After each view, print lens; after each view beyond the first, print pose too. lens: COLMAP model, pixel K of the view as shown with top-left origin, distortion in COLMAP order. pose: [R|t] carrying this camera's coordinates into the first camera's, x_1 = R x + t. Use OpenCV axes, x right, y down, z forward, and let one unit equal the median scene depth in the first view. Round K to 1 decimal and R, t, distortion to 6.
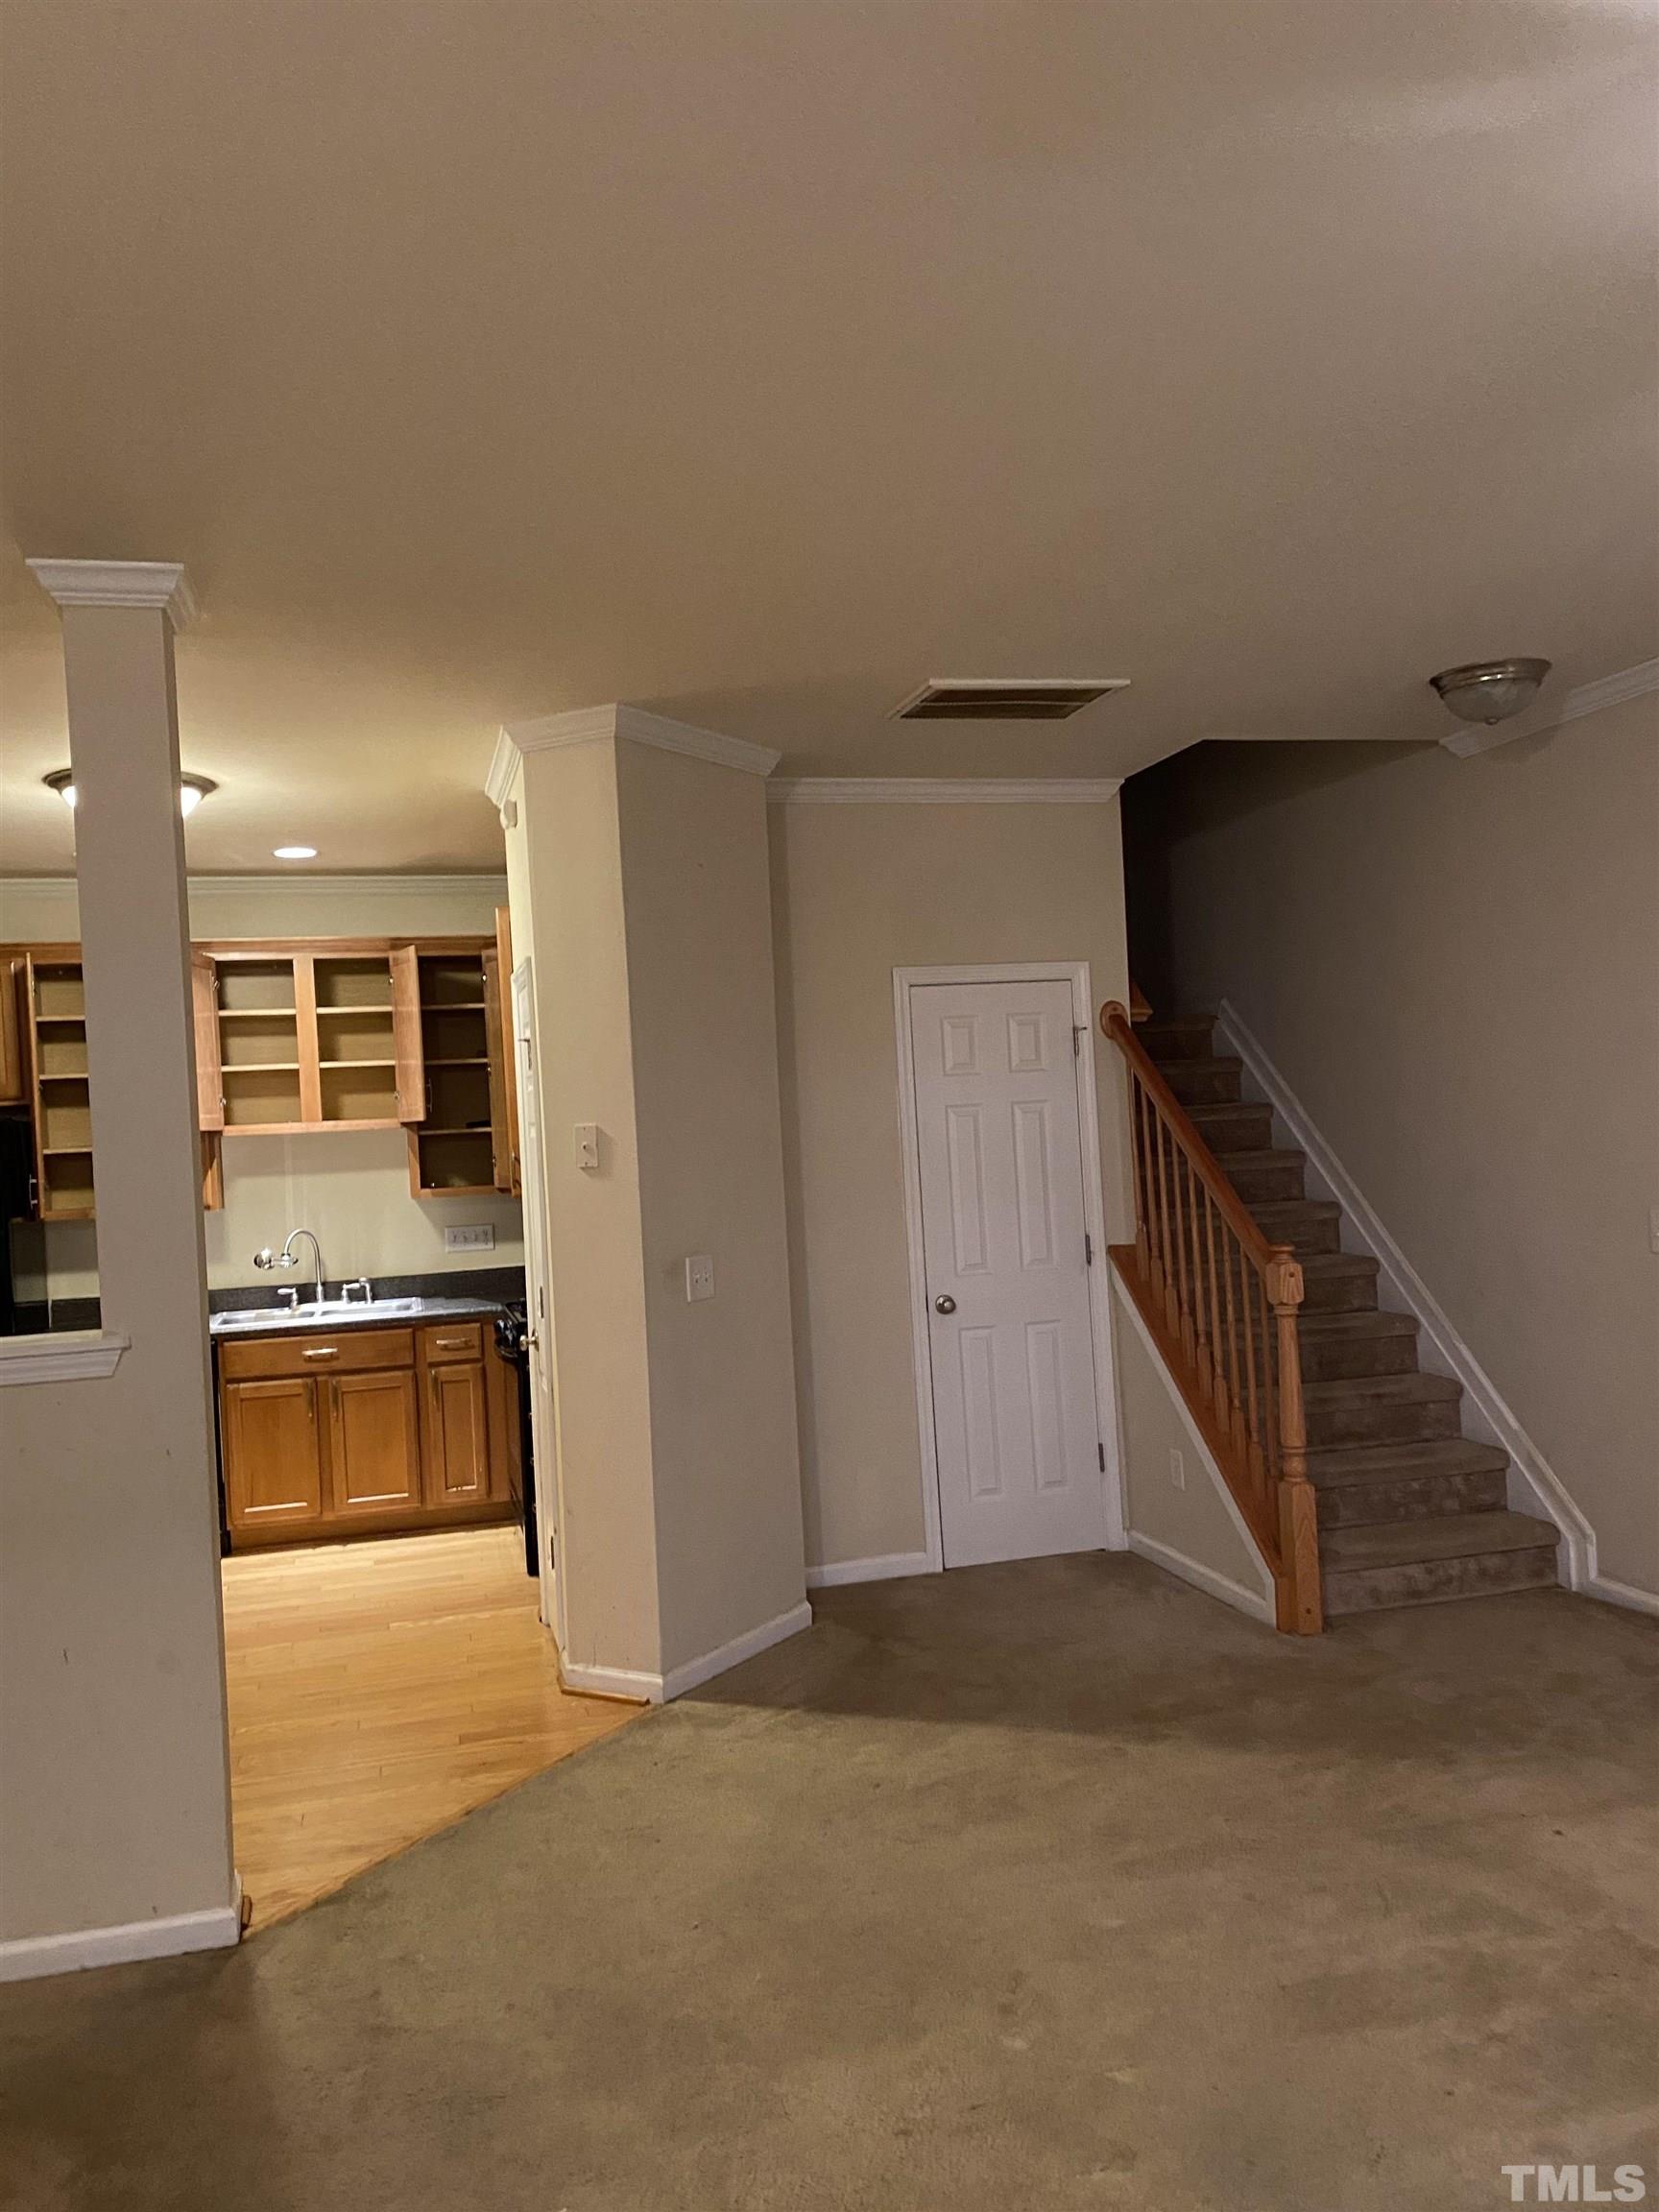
lens RADIAL K [[1683.2, 0, 829.5], [0, 1683.2, 1106.0], [0, 0, 1]] dist [0.070483, -0.049573]
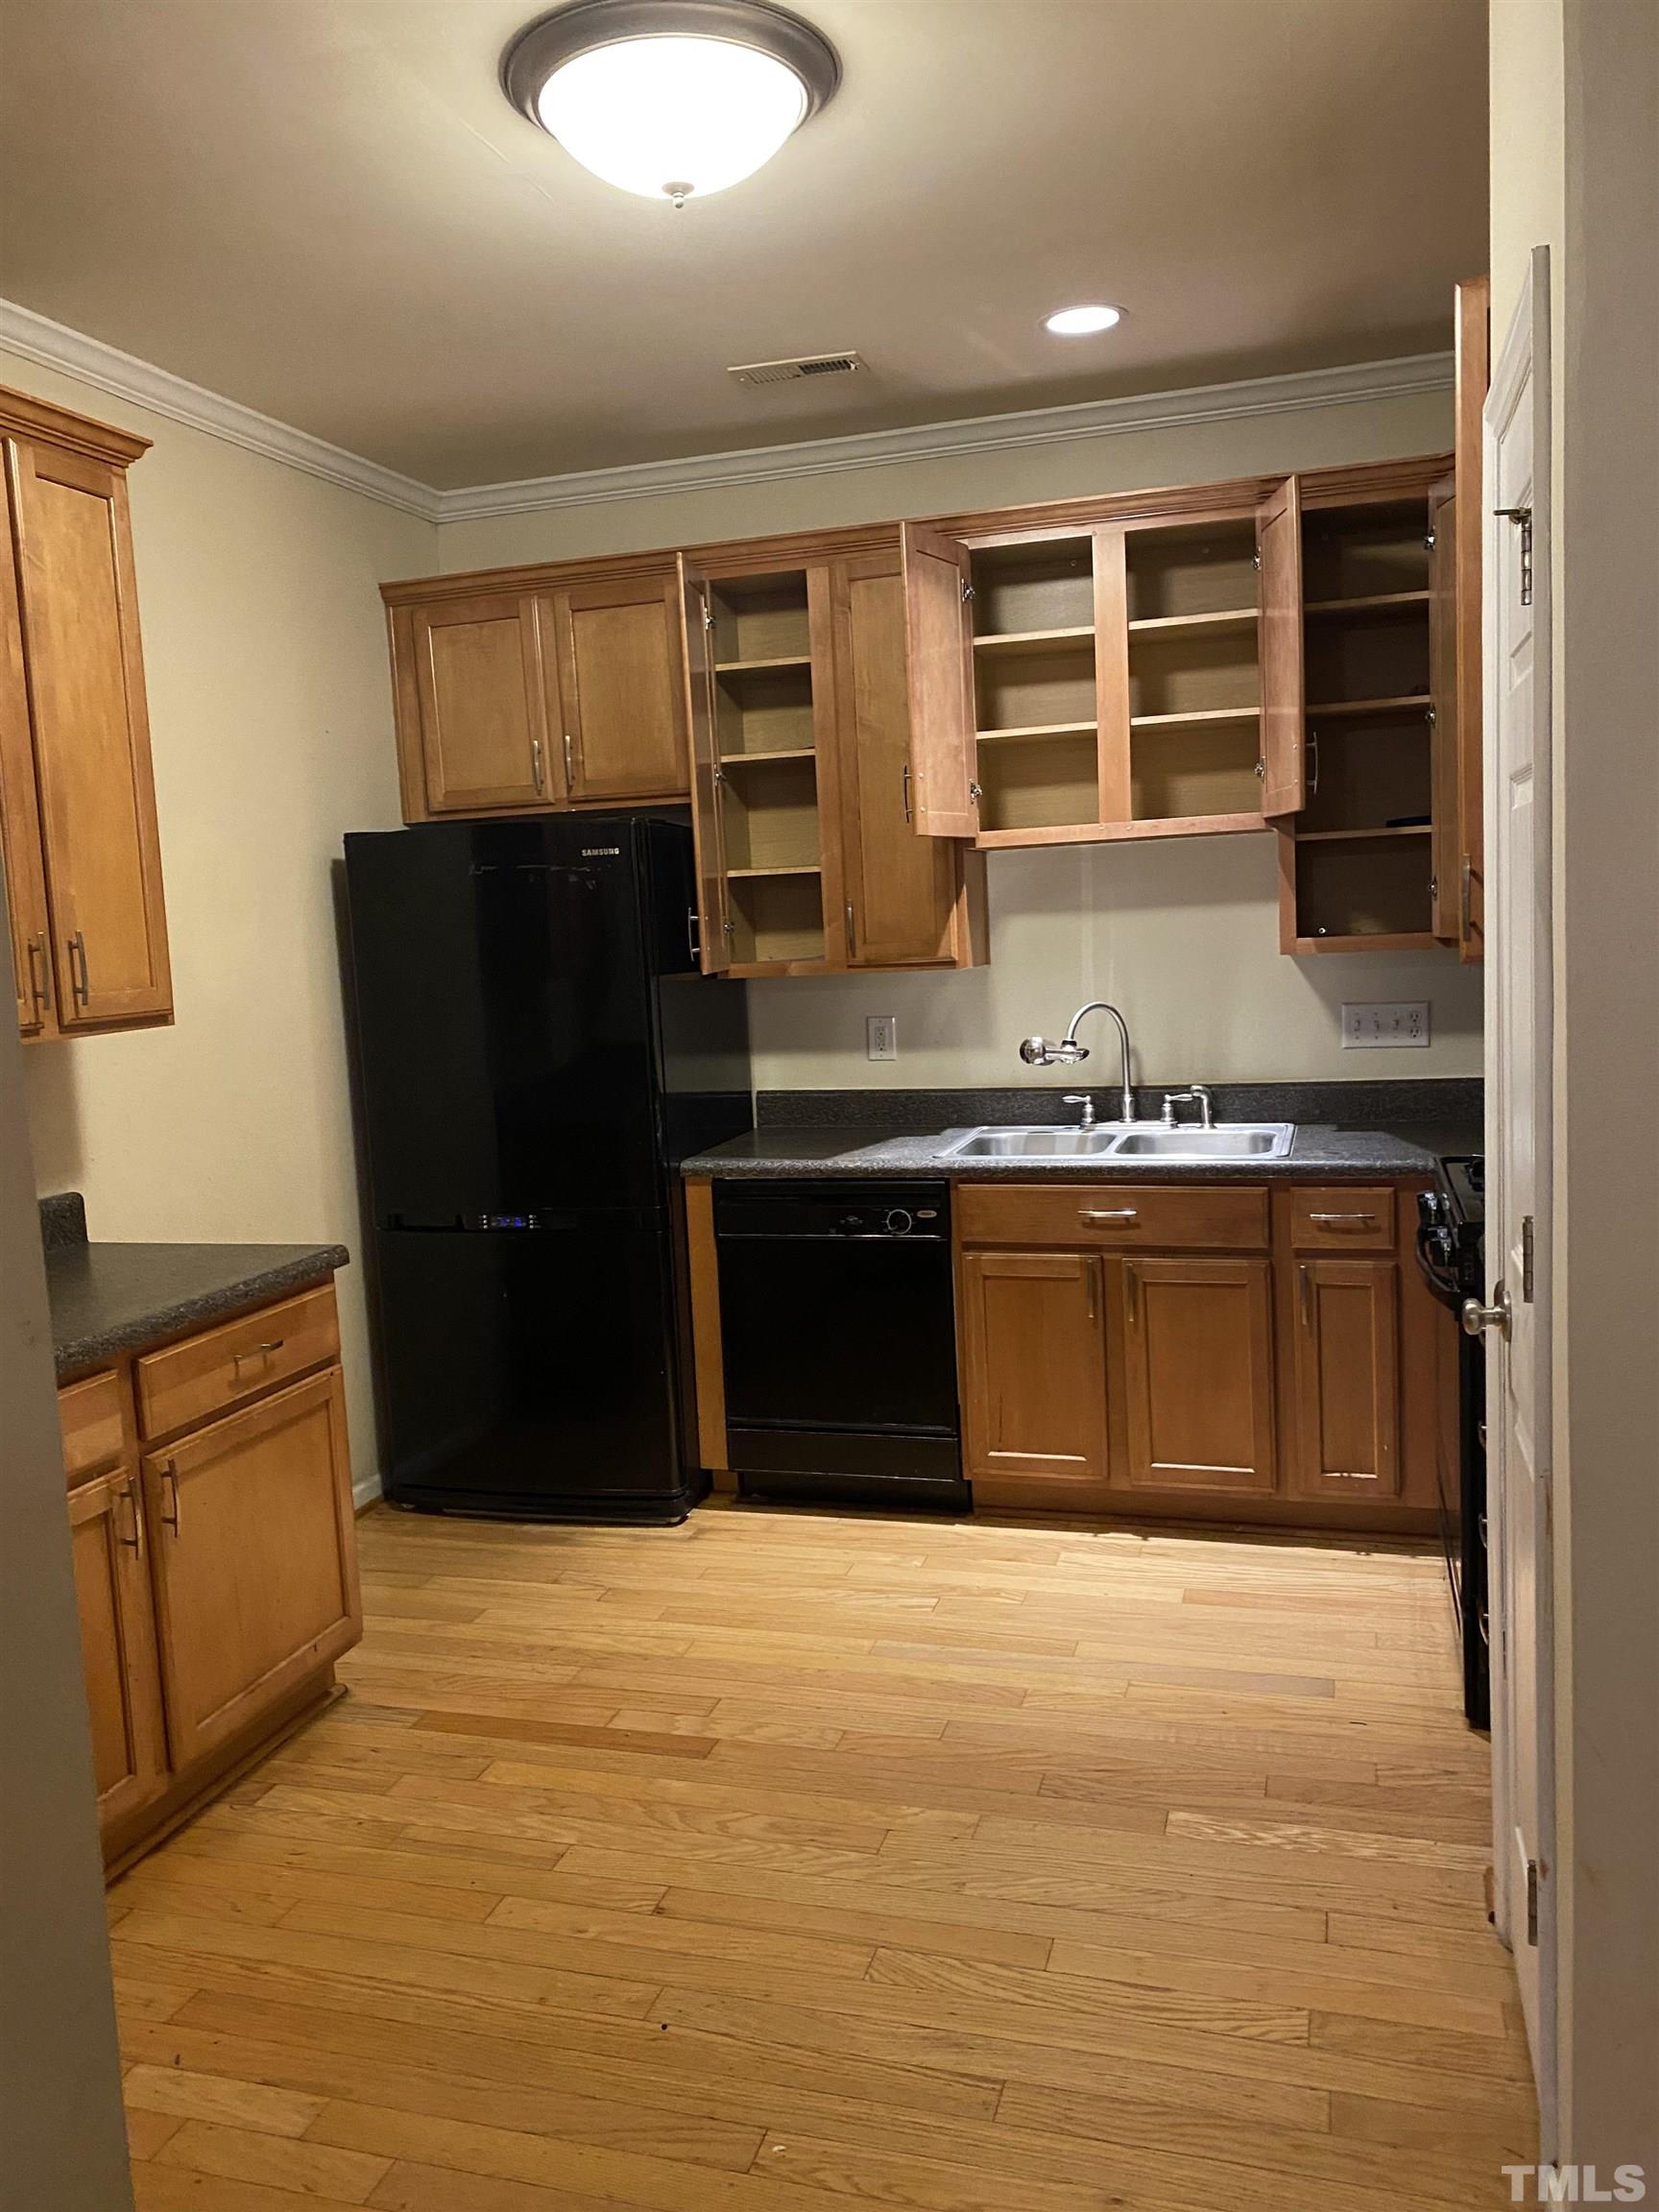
lens RADIAL K [[1718.7, 0, 774.4], [0, 1718.7, 1110.0], [0, 0, 1]] dist [-0.005358, 0.051356]
pose [[0.841200, 0.068468, -0.536372, -0.076879], [0.015018, 0.988610, 0.149750, 0.017579], [0.540516, -0.134024, 0.830590, 0.423687]]
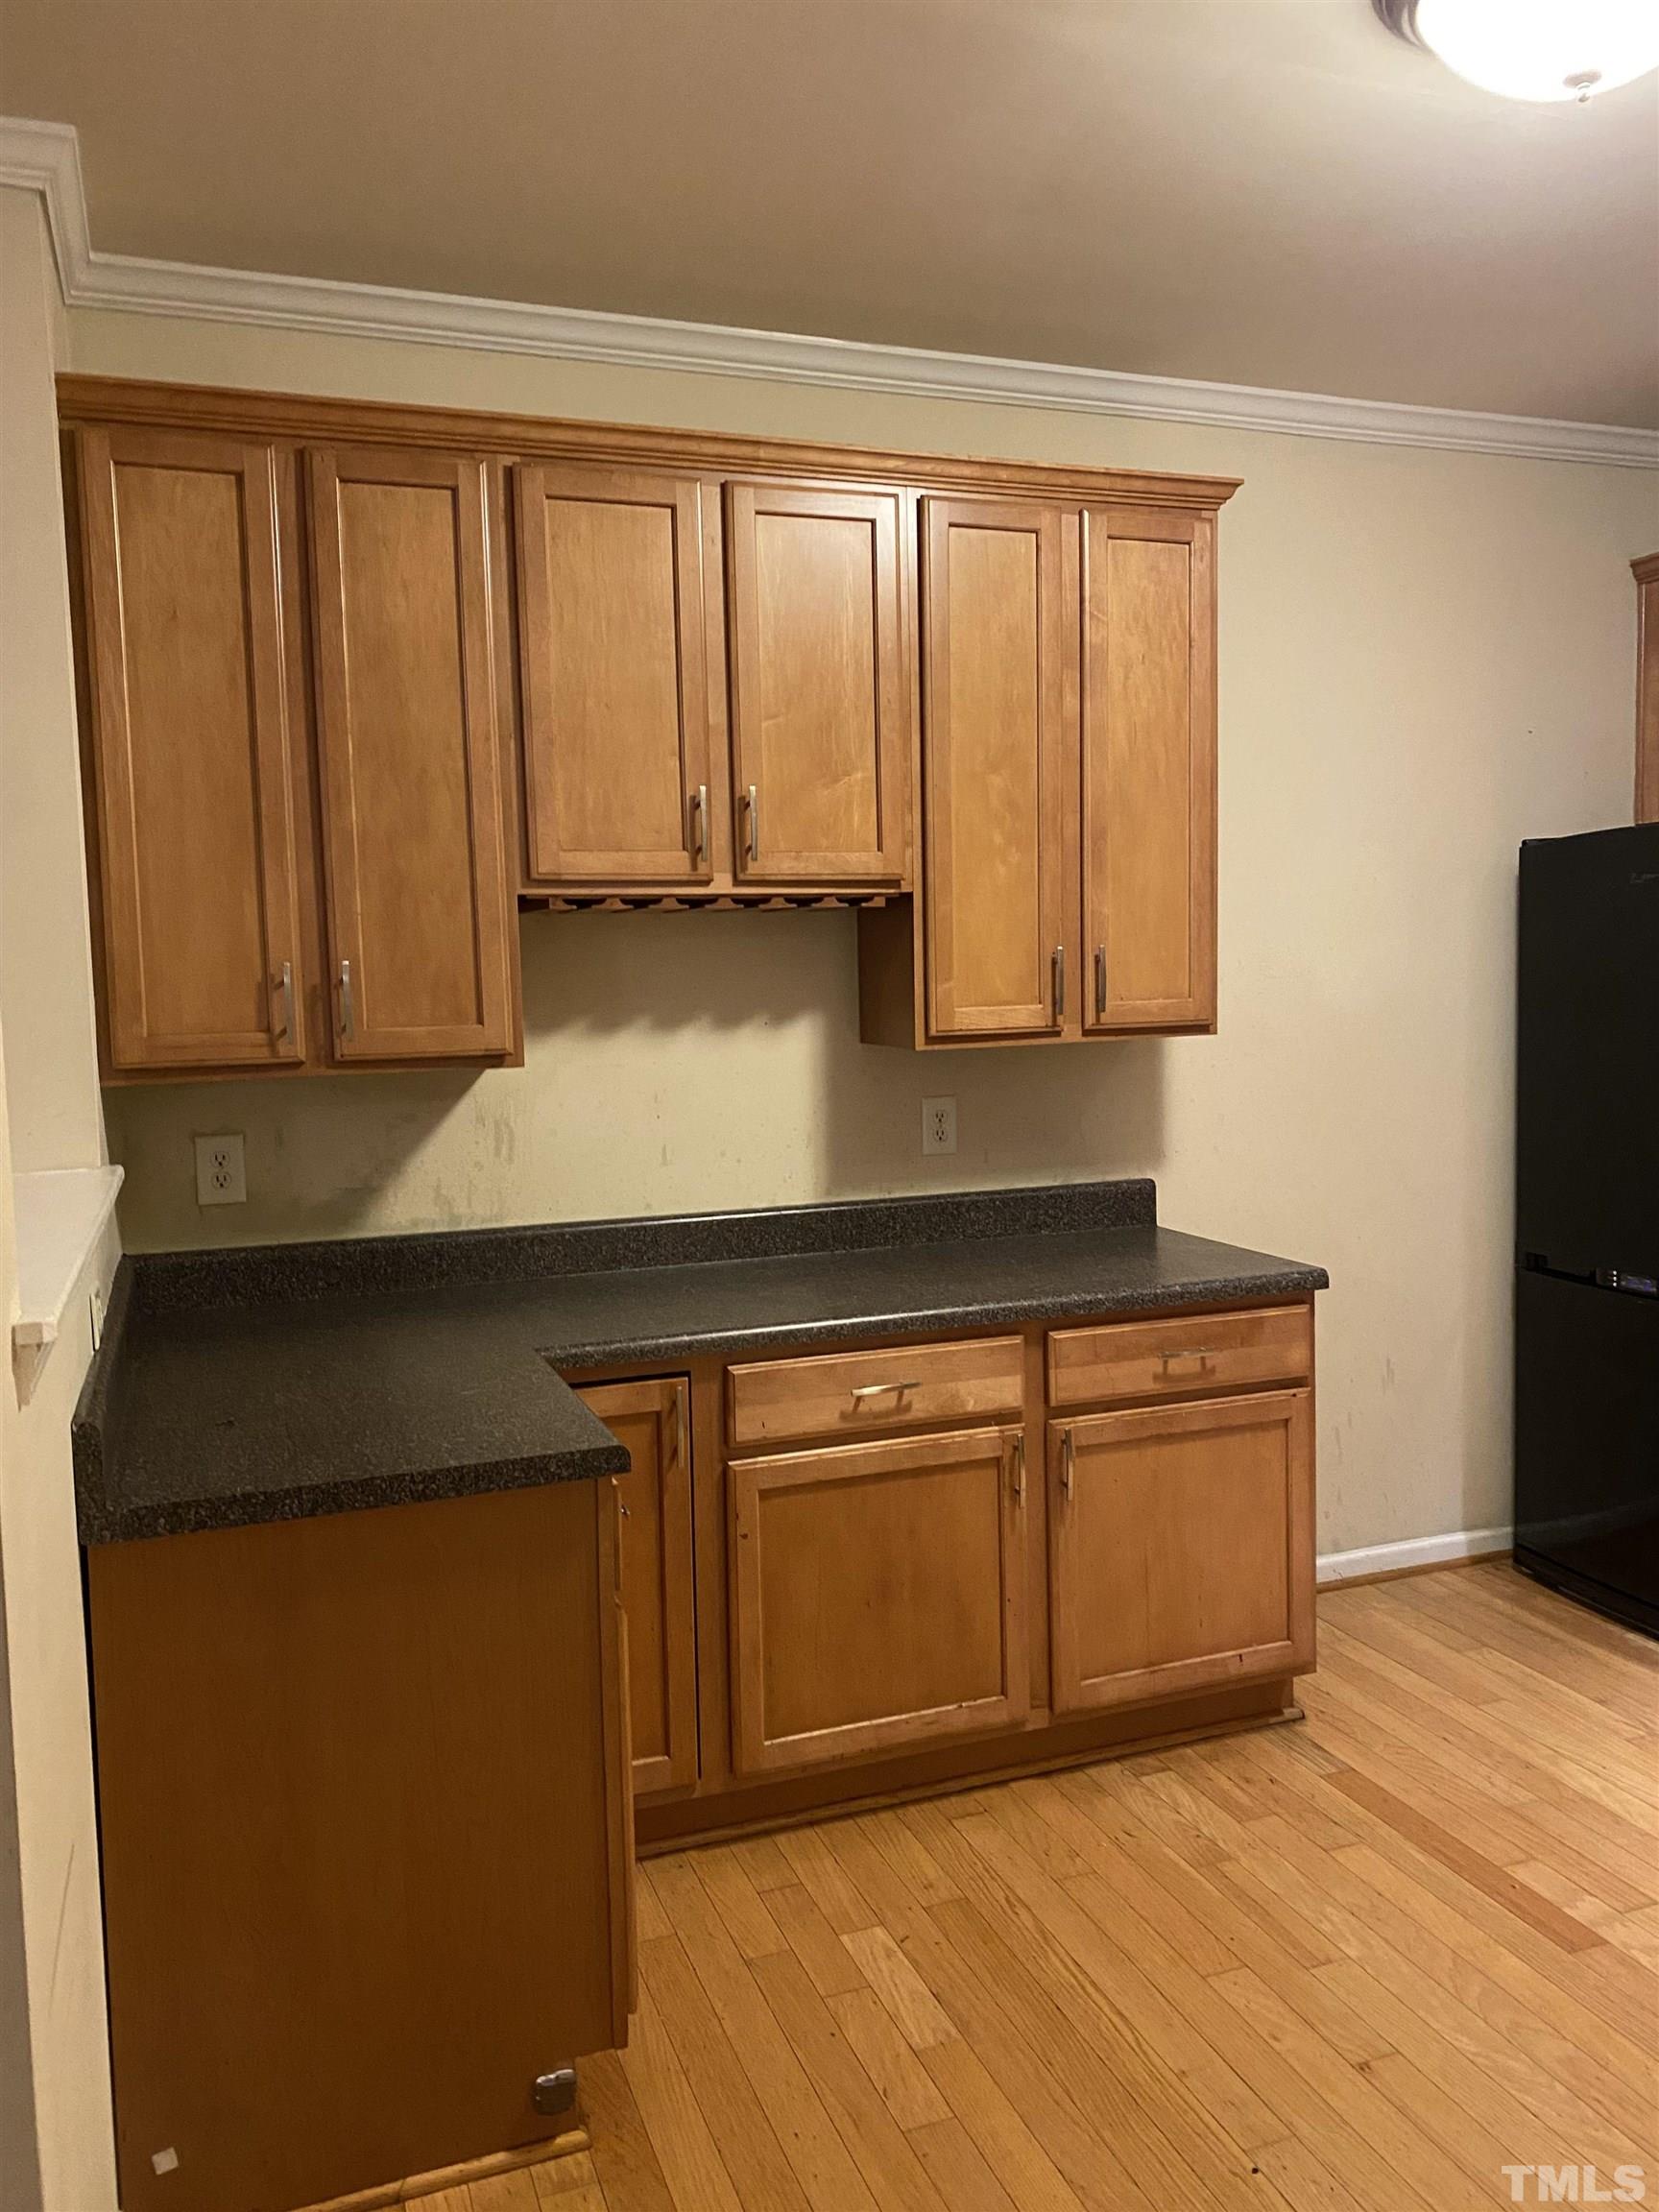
lens RADIAL K [[1683.2, 0, 829.5], [0, 1683.2, 1106.0], [0, 0, 1]] dist [0.070483, -0.049573]
pose [[0.099910, 0.130645, -0.986382, 0.003117], [0.028387, 0.990565, 0.134074, 0.014249], [0.994591, -0.041396, 0.095258, 0.565941]]
